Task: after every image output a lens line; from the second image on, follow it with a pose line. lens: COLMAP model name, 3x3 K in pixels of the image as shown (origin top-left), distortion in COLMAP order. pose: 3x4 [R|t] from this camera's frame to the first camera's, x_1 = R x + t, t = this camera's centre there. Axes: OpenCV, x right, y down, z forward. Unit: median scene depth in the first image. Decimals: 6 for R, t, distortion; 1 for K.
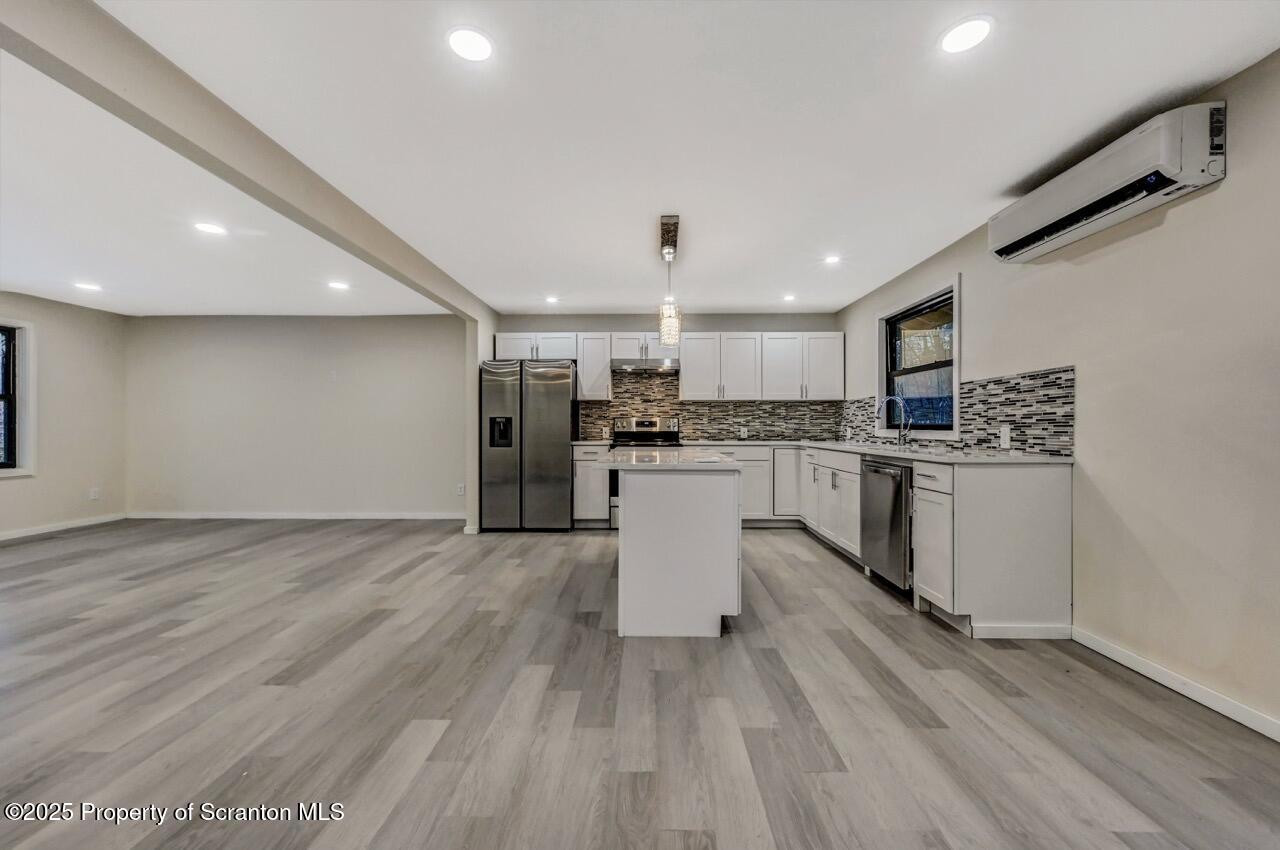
lens RADIAL K [[517.8, 0, 639.1], [0, 517.8, 413.2], [0, 0, 1]] dist [0.000522, 0.001256]
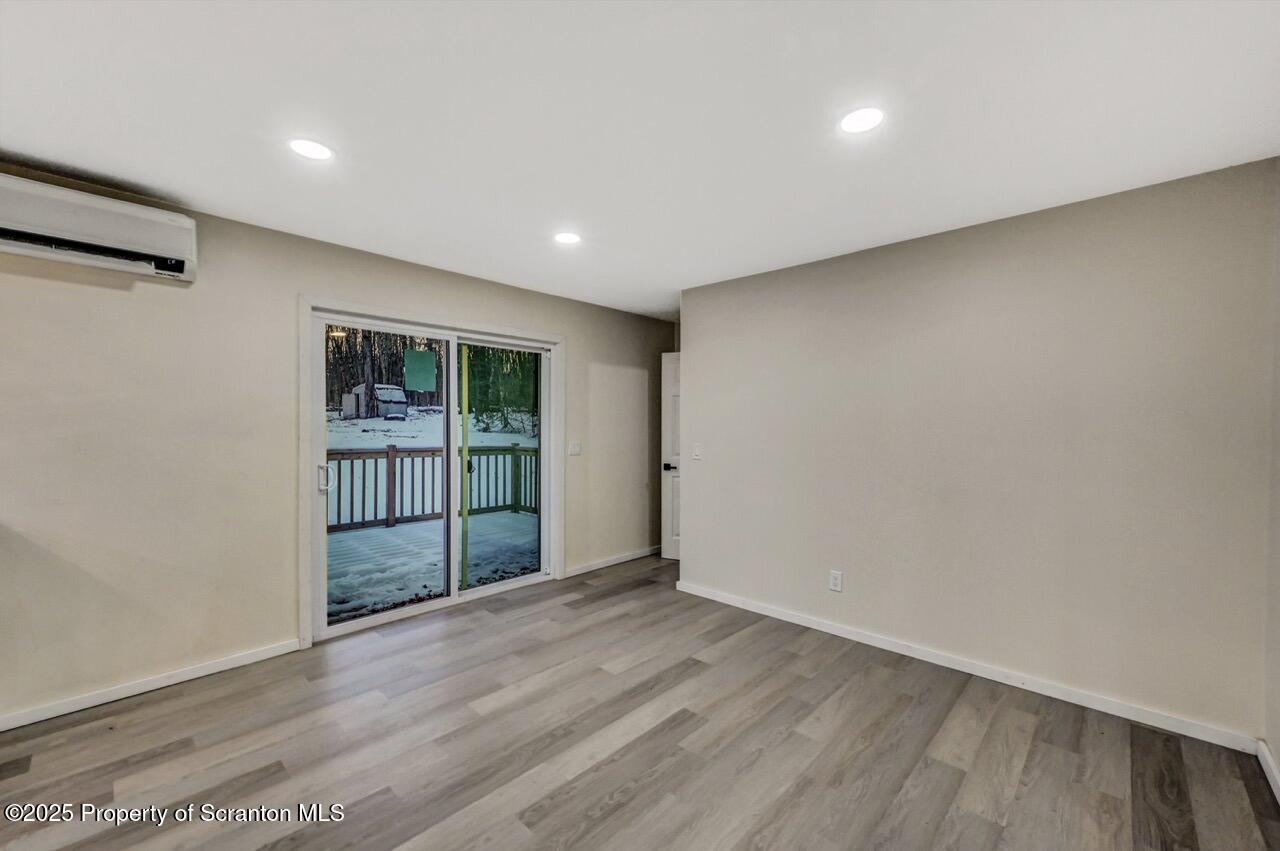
lens RADIAL K [[517.8, 0, 646.3], [0, 517.8, 425.7], [0, 0, 1]] dist [0.000522, 0.001256]
pose [[-0.736186, -0.009665, 0.676710, -0.233102], [-0.021882, 0.999715, -0.009527, -0.033832], [-0.676426, -0.021822, -0.736188, 0.432406]]
